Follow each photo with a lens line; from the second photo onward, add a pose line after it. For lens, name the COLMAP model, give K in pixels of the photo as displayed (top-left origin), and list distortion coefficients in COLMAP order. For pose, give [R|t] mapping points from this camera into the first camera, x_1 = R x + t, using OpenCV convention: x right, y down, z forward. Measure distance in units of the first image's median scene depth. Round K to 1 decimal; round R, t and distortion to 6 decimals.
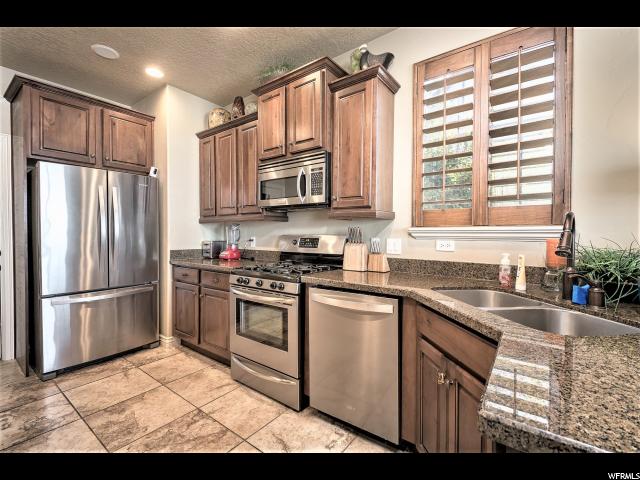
lens RADIAL K [[296.0, 0, 320.1], [0, 296.0, 235.1], [0, 0, 1]] dist [0.020133, -0.000246]
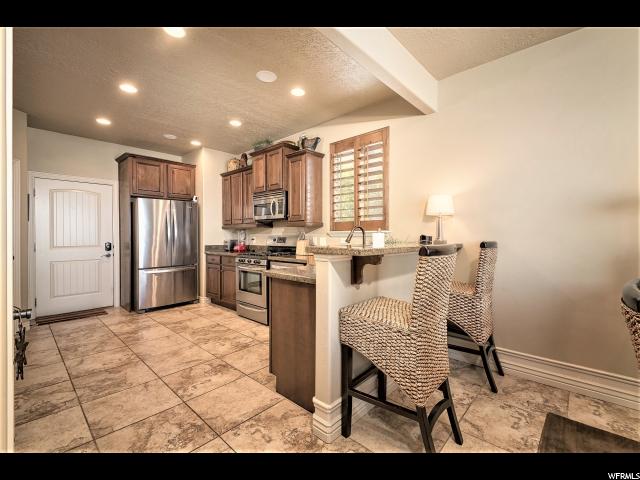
lens RADIAL K [[279.9, 0, 327.2], [0, 279.9, 236.4], [0, 0, 1]] dist [0.027424, -0.016308]
pose [[0.997614, -0.003749, -0.068943, 0.348370], [0.003455, 0.999984, -0.004383, 0.011983], [0.068959, 0.004135, 0.997611, -0.632607]]
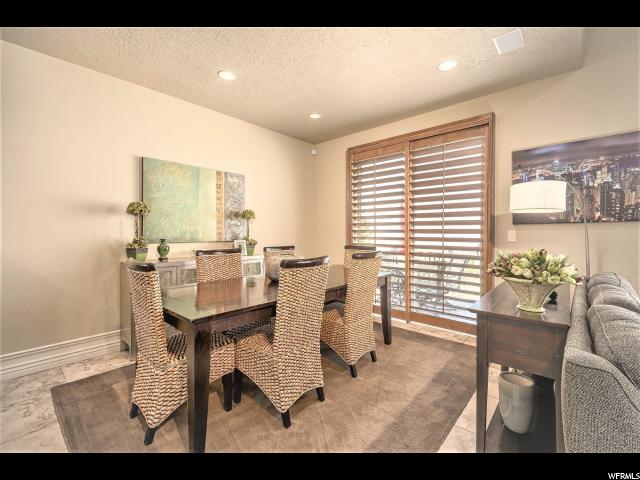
lens RADIAL K [[279.9, 0, 327.2], [0, 279.9, 236.4], [0, 0, 1]] dist [0.027424, -0.016308]
pose [[0.057818, -0.018514, 0.998155, 0.088700], [0.013802, 0.999747, 0.017744, 0.015599], [-0.998232, 0.012751, 0.058059, -0.728313]]
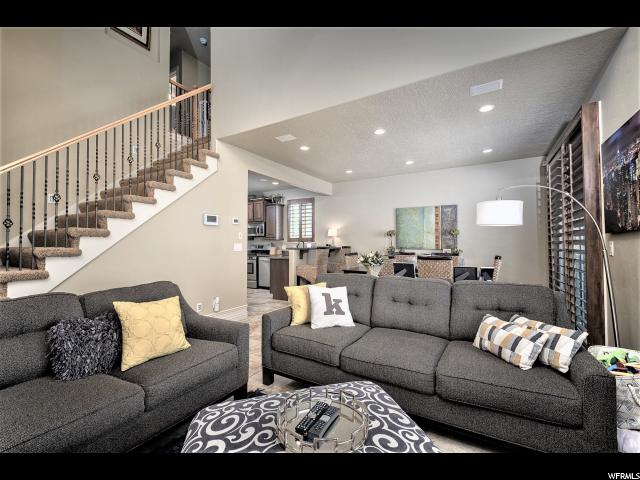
lens RADIAL K [[279.9, 0, 327.2], [0, 279.9, 236.4], [0, 0, 1]] dist [0.027424, -0.016308]
pose [[0.990013, -0.000558, 0.140974, 0.259661], [0.006195, 0.999198, -0.039548, 0.036876], [-0.140838, 0.040026, 0.989223, -2.213179]]
